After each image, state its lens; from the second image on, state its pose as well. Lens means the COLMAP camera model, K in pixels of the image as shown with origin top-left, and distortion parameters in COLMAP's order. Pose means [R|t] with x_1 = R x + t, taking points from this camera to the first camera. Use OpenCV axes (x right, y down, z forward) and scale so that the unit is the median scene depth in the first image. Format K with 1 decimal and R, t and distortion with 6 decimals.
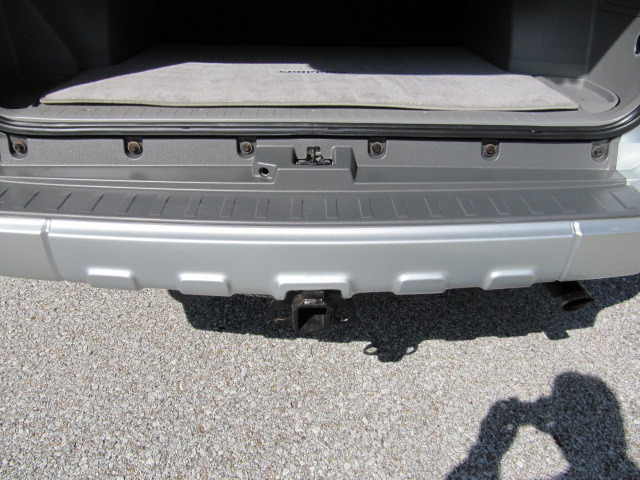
lens RADIAL K [[527.0, 0, 320.0], [0, 527.0, 240.0], [0, 0, 1]] dist [-0.055457, 0.015125]
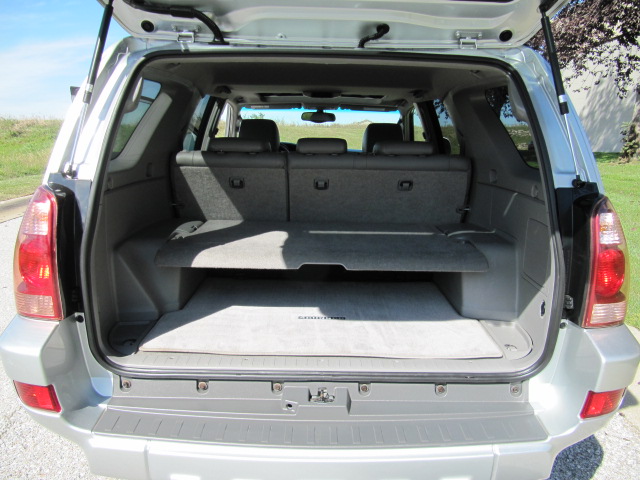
lens RADIAL K [[527.0, 0, 320.0], [0, 527.0, 240.0], [0, 0, 1]] dist [-0.055457, 0.015125]
pose [[0.999876, 0.005113, -0.014899, 0.001649], [-0.009088, 0.959814, -0.280491, -0.160664], [0.012866, 0.280591, 0.959741, -0.557462]]
